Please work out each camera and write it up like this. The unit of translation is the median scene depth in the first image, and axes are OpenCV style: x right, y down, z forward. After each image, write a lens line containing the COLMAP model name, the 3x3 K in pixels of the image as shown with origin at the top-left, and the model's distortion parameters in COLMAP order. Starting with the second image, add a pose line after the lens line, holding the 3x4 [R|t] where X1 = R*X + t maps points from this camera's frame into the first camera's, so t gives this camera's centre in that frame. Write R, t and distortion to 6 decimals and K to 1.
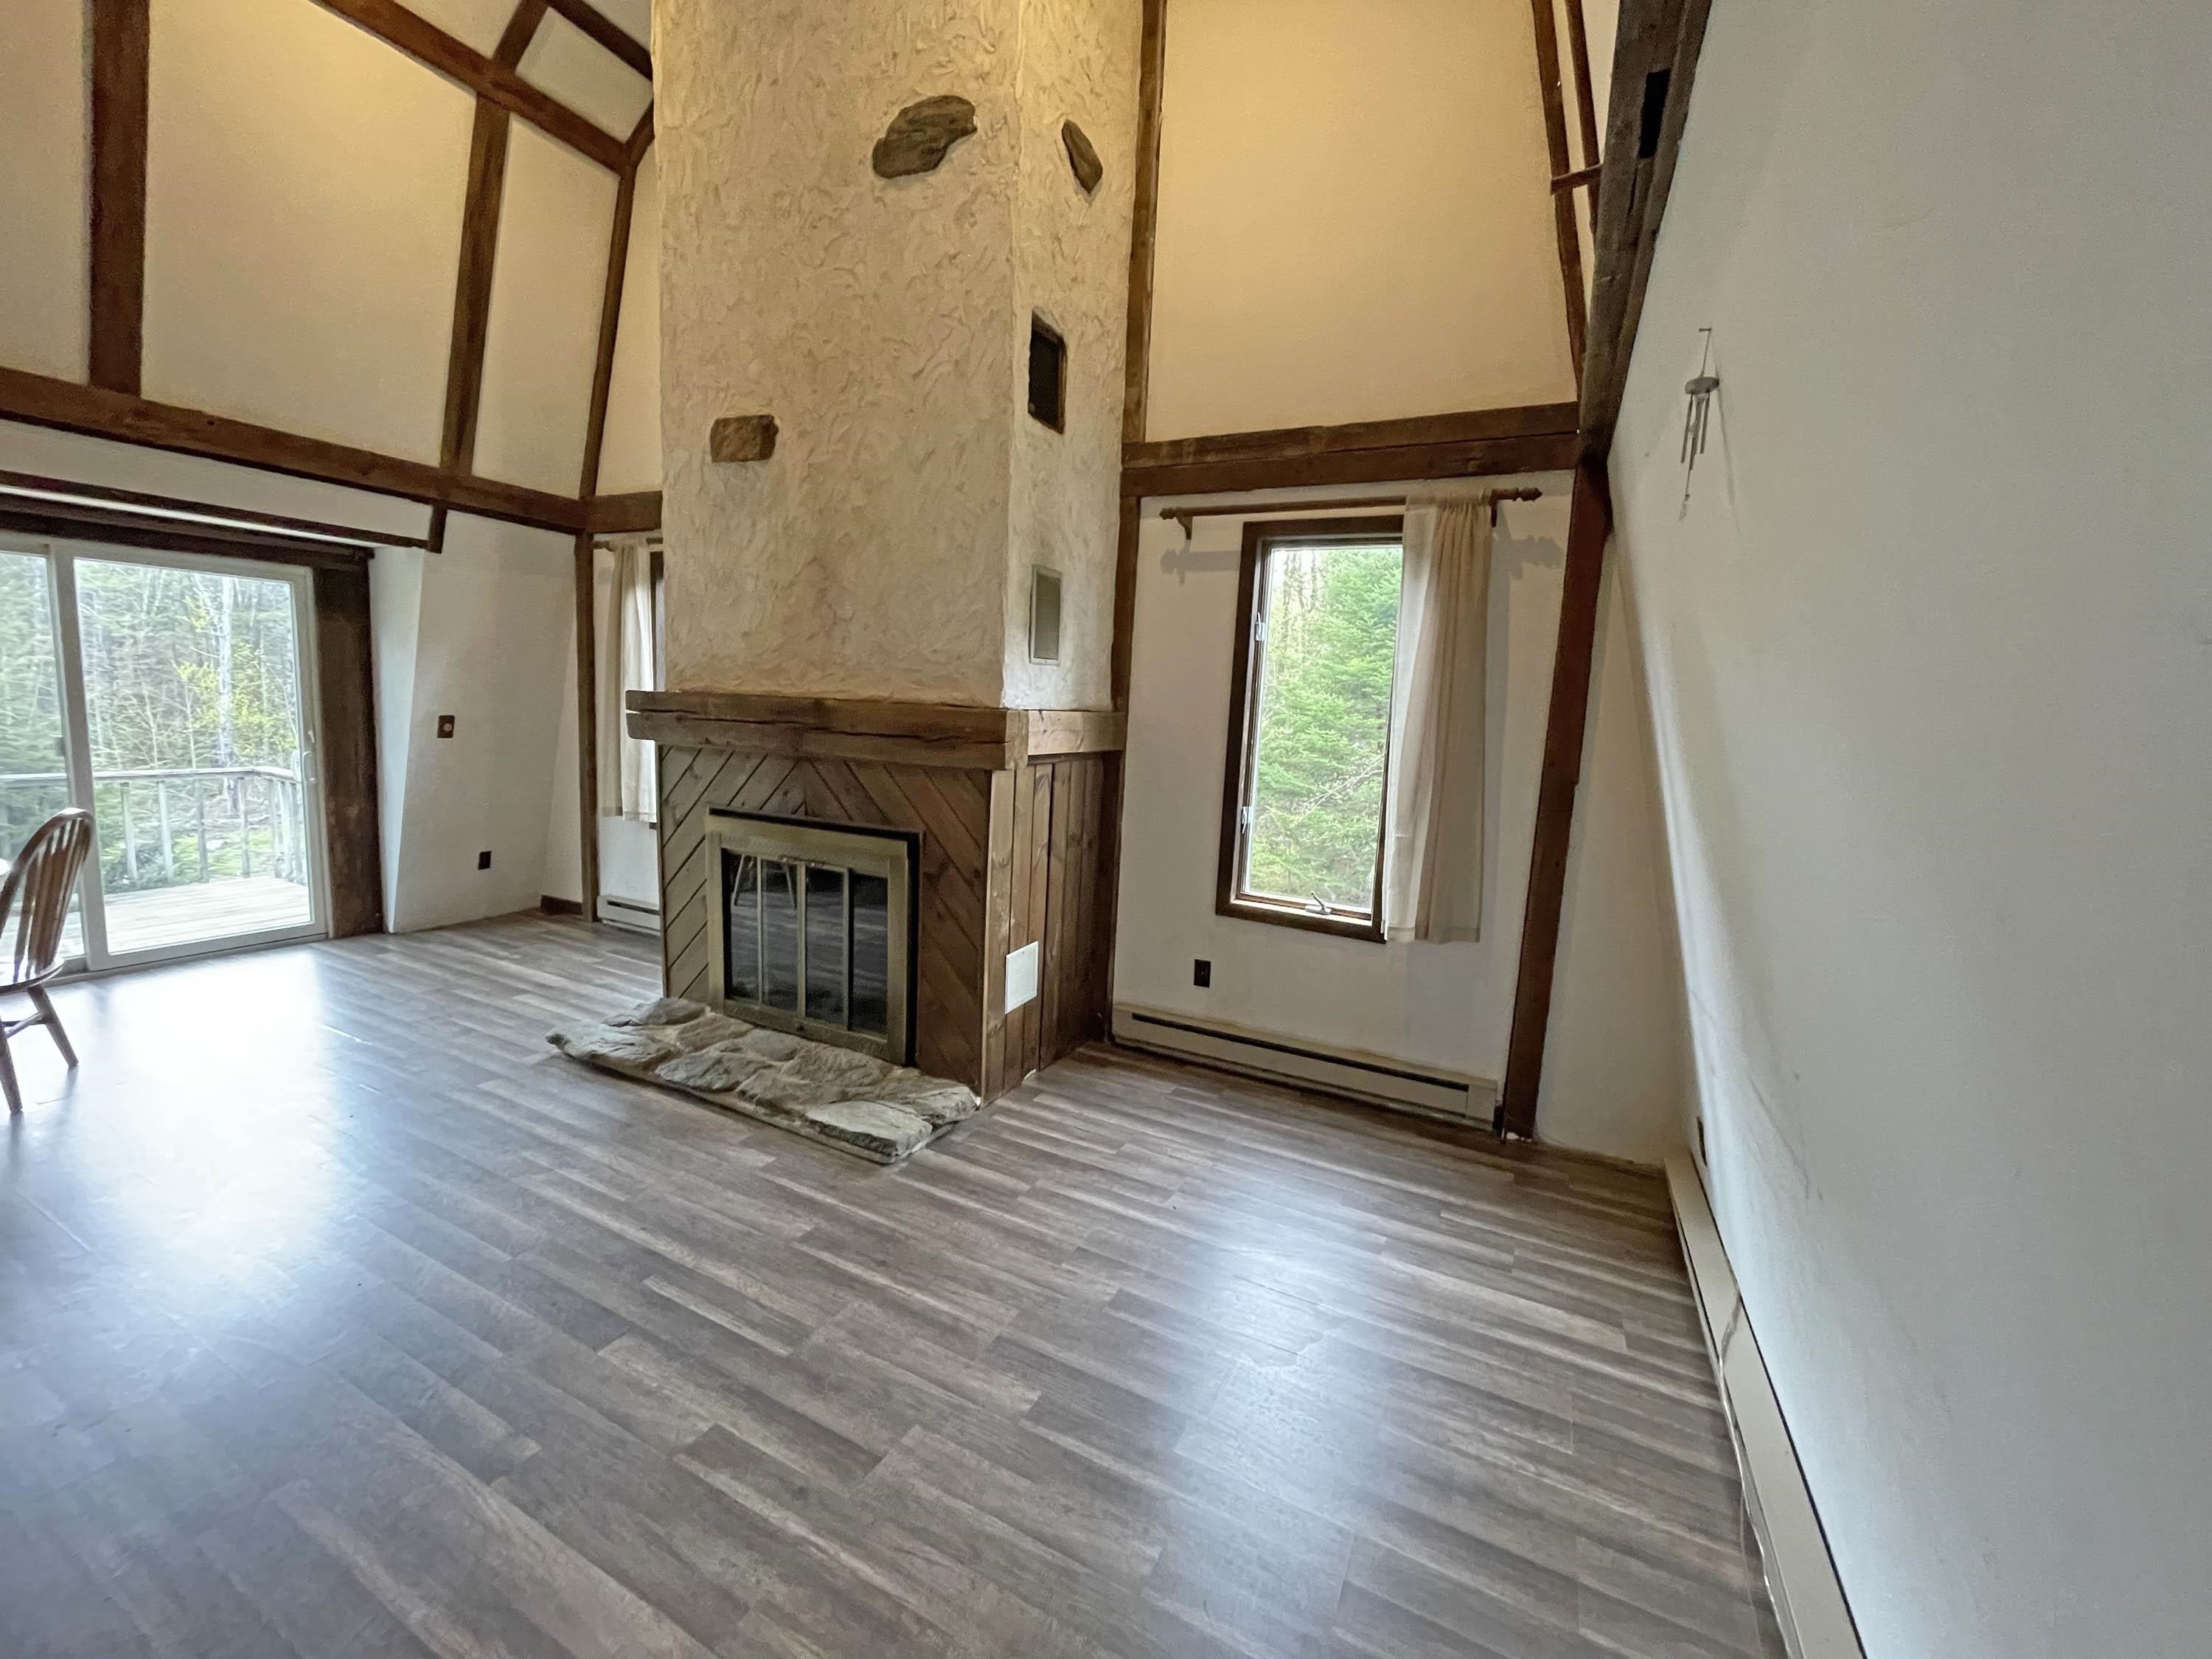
lens RADIAL K [[890.4, 0, 1098.0], [0, 890.4, 821.5], [0, 0, 1]] dist [0.000372, -0.000019]
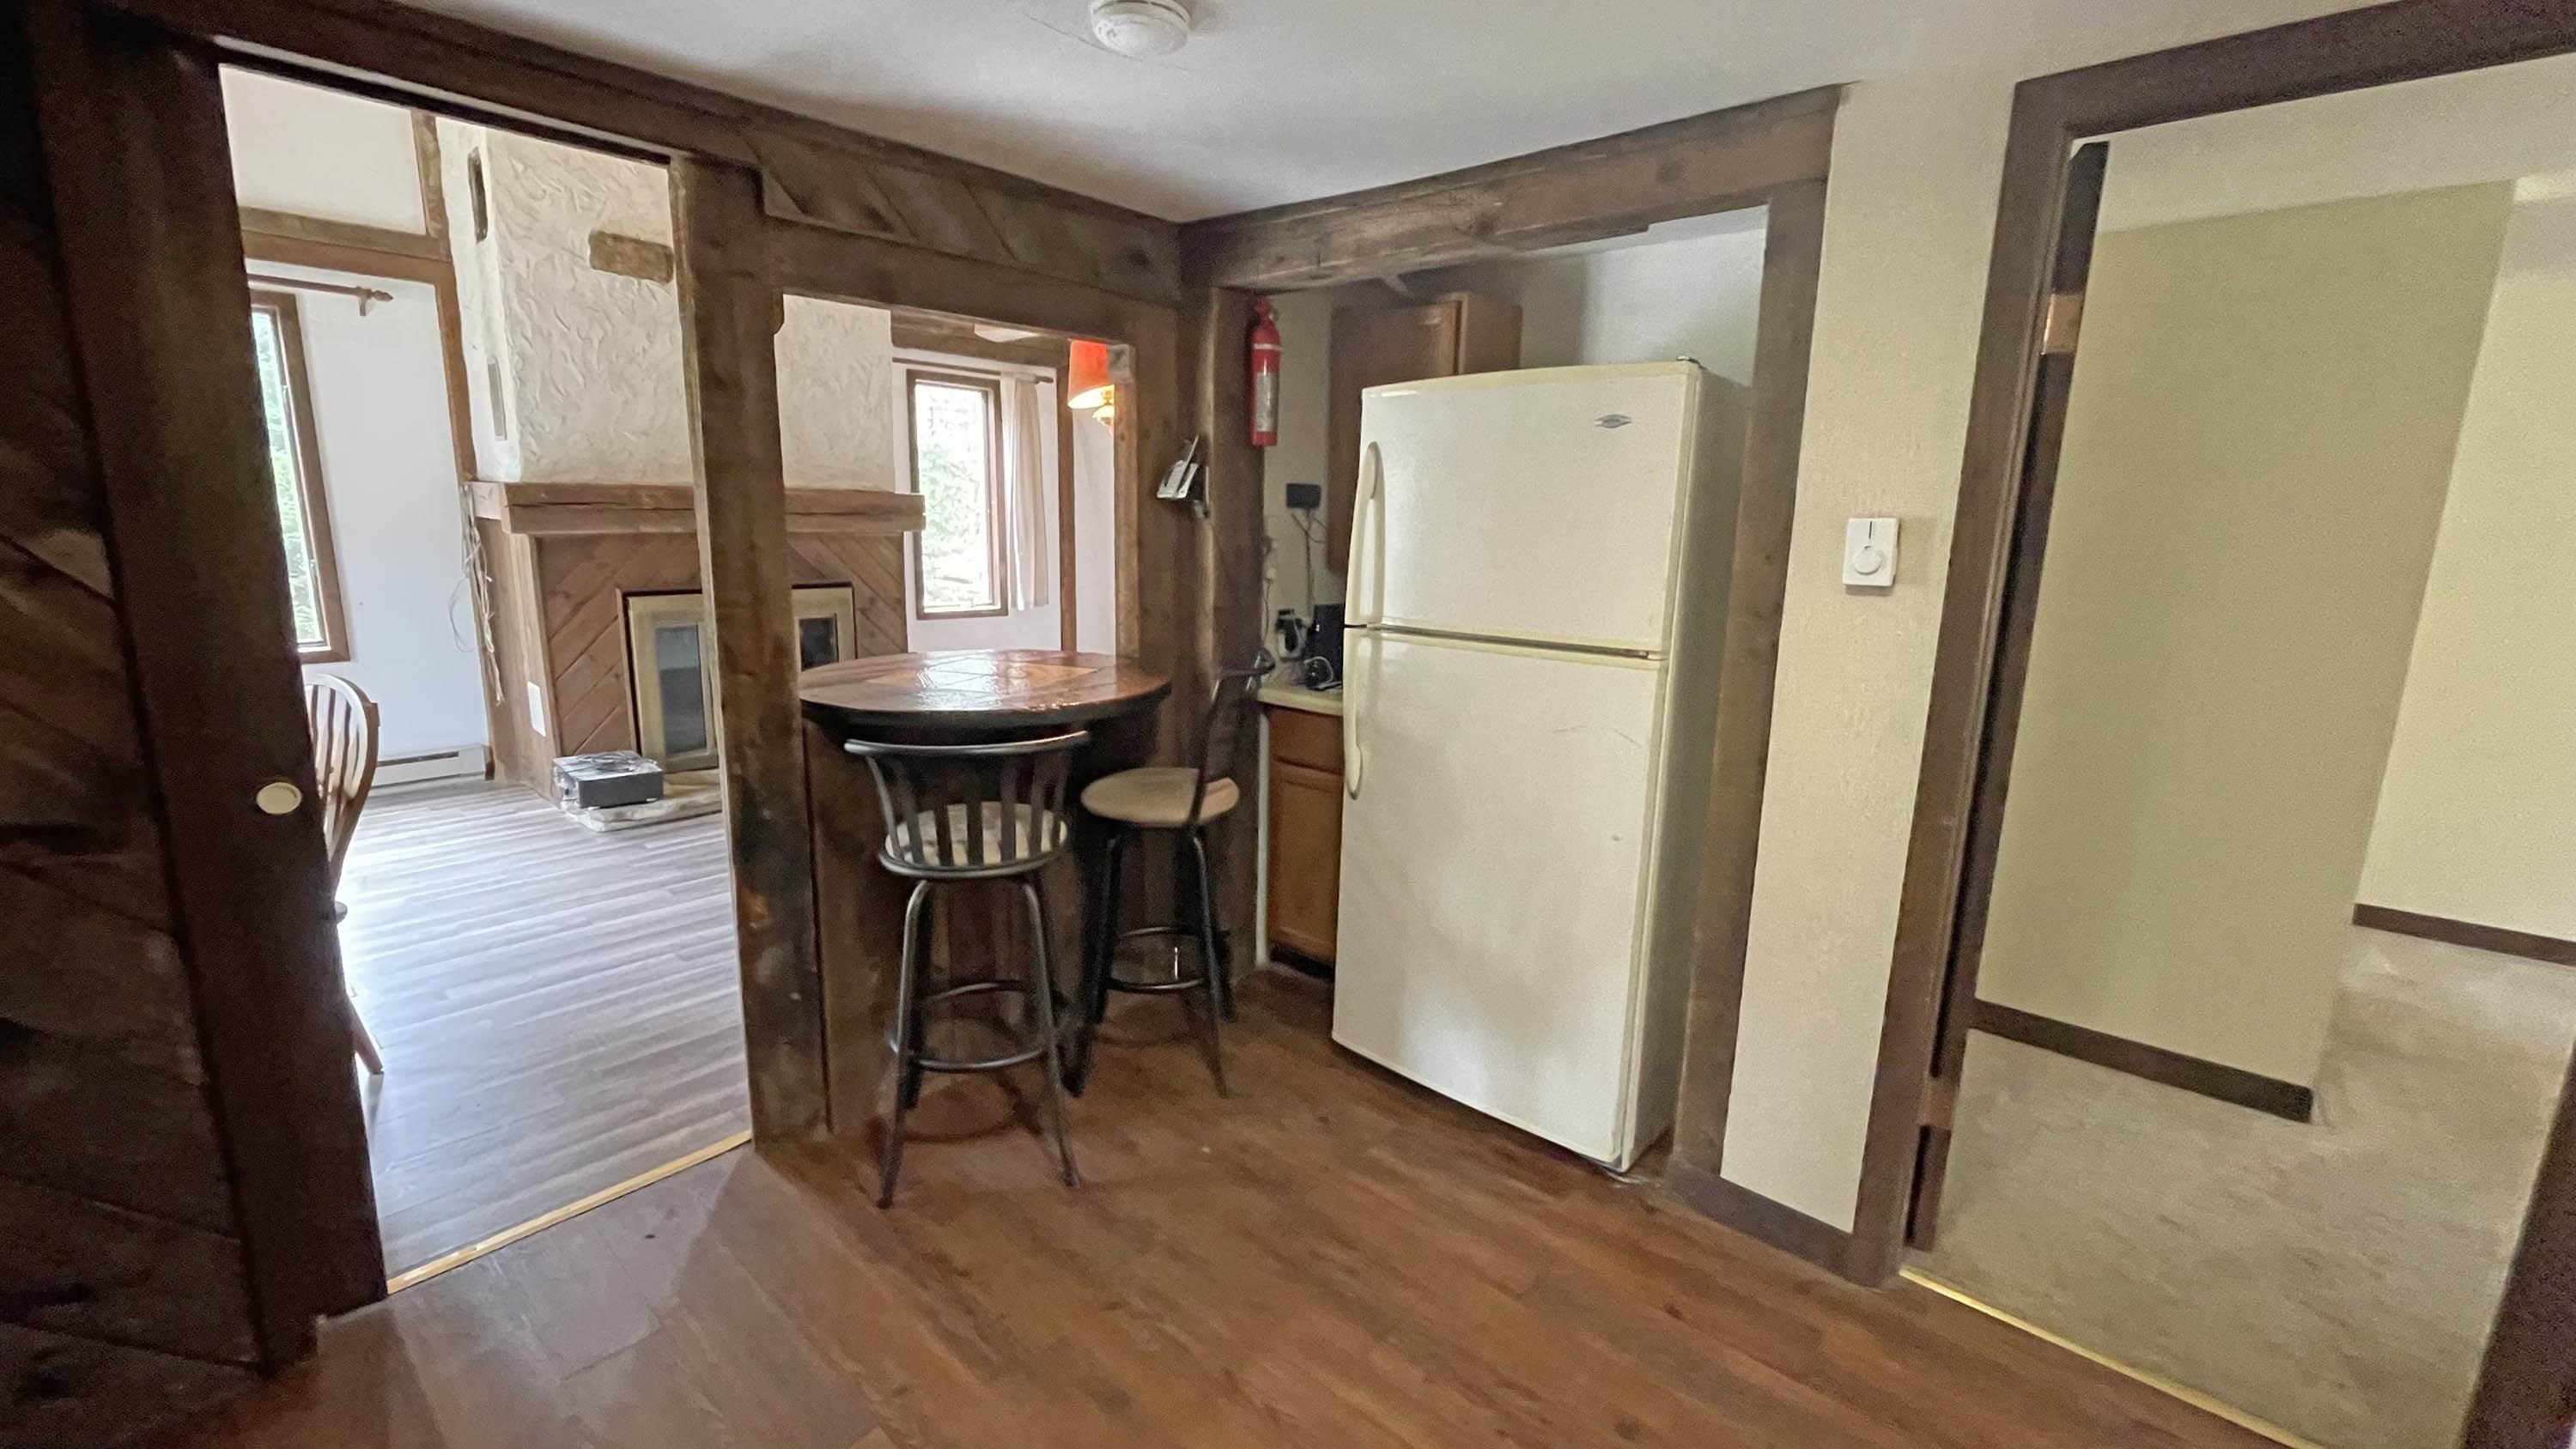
lens RADIAL K [[1045.2, 0, 1281.4], [0, 1045.2, 700.9], [0, 0, 1]] dist [-0.002054, -0.000075]
pose [[0.257664, -0.219780, 0.940907, -1.614299], [0.112039, 0.974015, 0.196832, -0.052338], [-0.959717, 0.054701, 0.275593, -0.125412]]
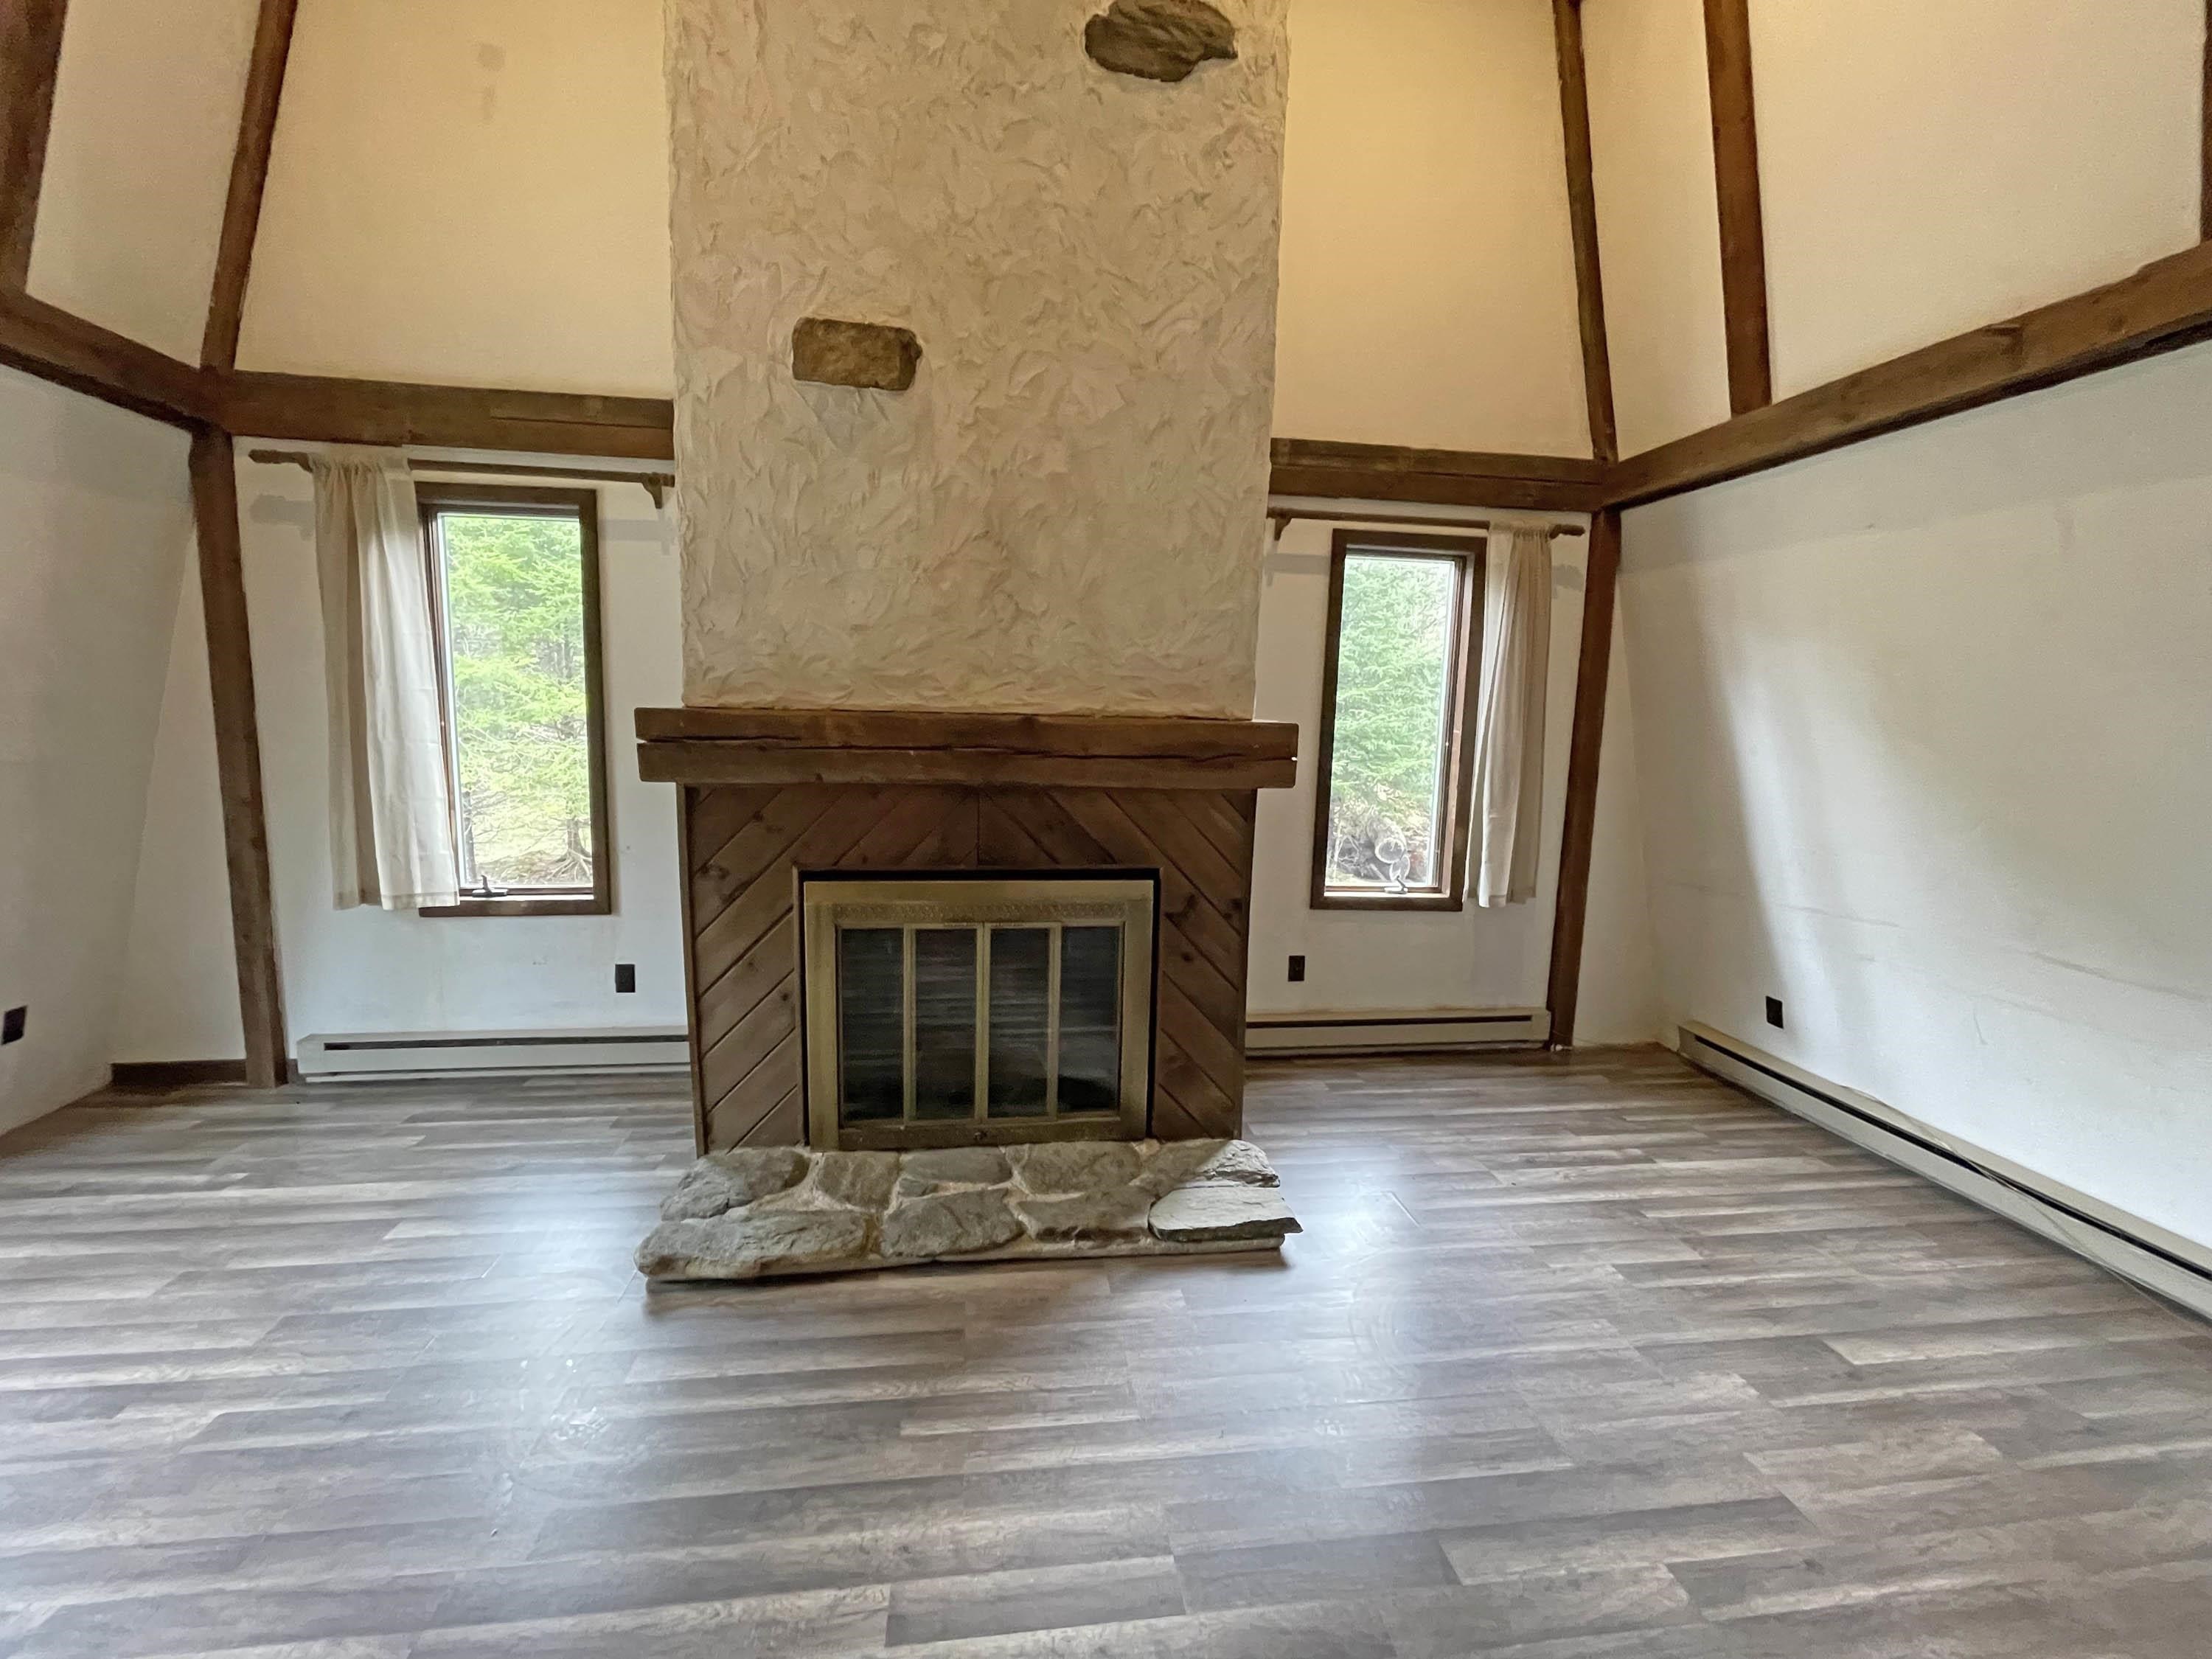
lens RADIAL K [[890.4, 0, 1095.7], [0, 890.4, 822.2], [0, 0, 1]] dist [0.000372, -0.000019]
pose [[0.825685, -0.101550, 0.554916, -0.701436], [0.087178, 0.994817, 0.052337, -0.078855], [-0.557354, 0.005162, 0.830259, 0.311246]]
